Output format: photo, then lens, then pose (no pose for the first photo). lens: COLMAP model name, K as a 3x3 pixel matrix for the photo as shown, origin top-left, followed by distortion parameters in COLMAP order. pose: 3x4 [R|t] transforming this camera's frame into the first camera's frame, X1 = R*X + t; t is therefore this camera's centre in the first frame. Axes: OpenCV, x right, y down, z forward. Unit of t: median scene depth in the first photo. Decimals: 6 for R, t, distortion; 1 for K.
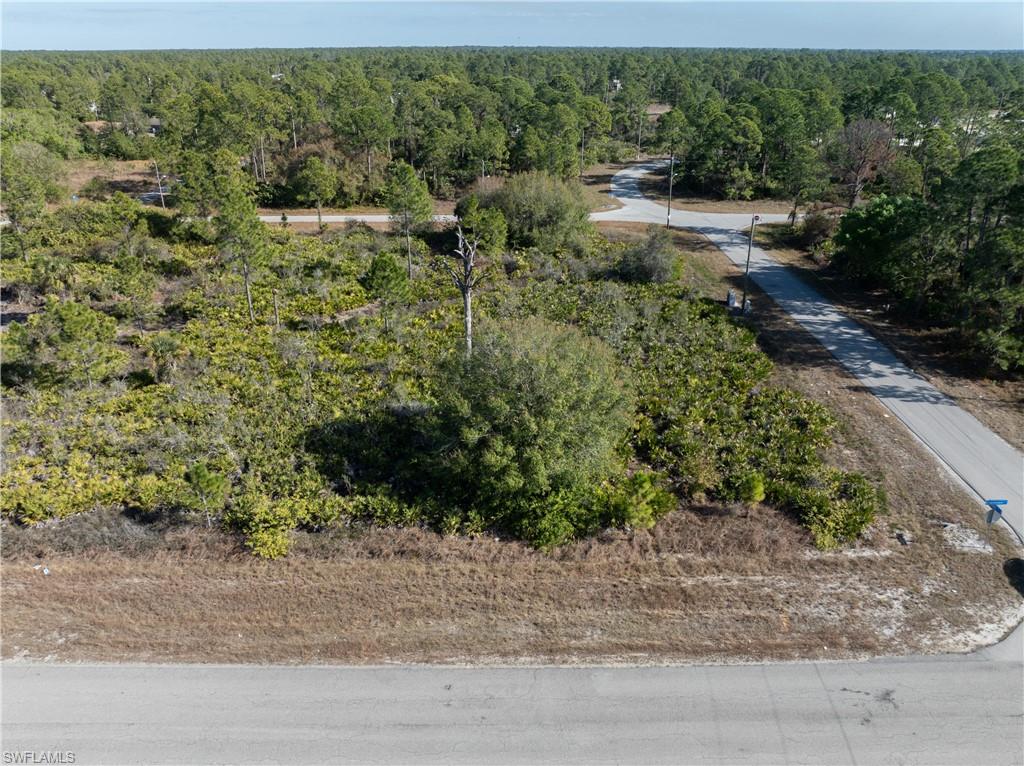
lens RADIAL K [[722.6, 0, 512.8], [0, 722.6, 379.7], [0, 0, 1]] dist [-0.051371, 0.018457]
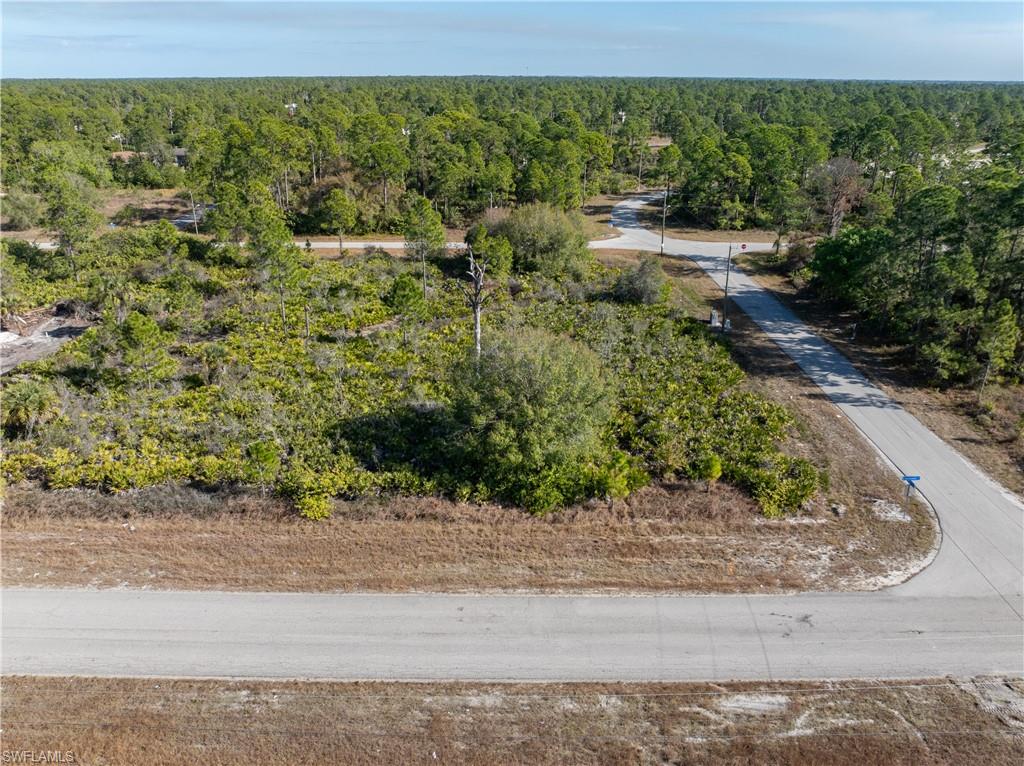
lens RADIAL K [[722.6, 0, 513.9], [0, 722.6, 401.8], [0, 0, 1]] dist [-0.051371, 0.018457]
pose [[0.999947, 0.007121, -0.007400, 0.006550], [-0.007188, 0.999934, -0.008994, 0.040632], [0.007335, 0.009047, 0.999932, -0.161767]]
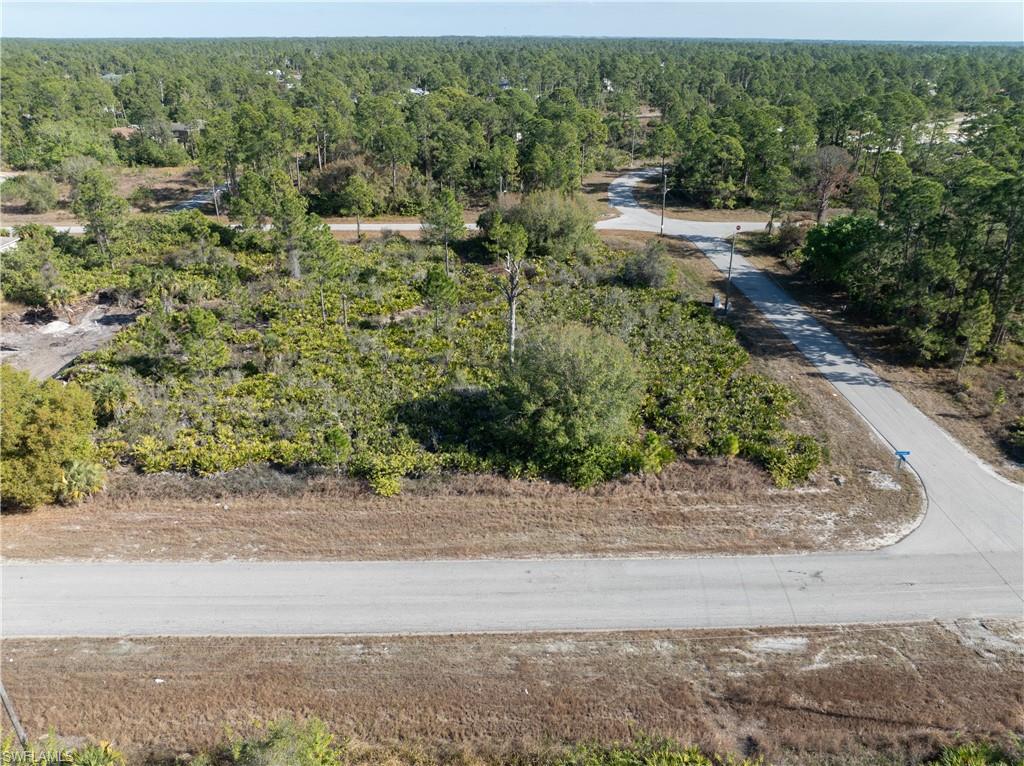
lens RADIAL K [[722.6, 0, 514.3], [0, 722.6, 381.5], [0, 0, 1]] dist [-0.051371, 0.018457]
pose [[0.999785, -0.004289, 0.020280, -0.084642], [0.003972, 0.999870, 0.015645, 0.003403], [-0.020344, -0.015562, 0.999672, -0.286865]]
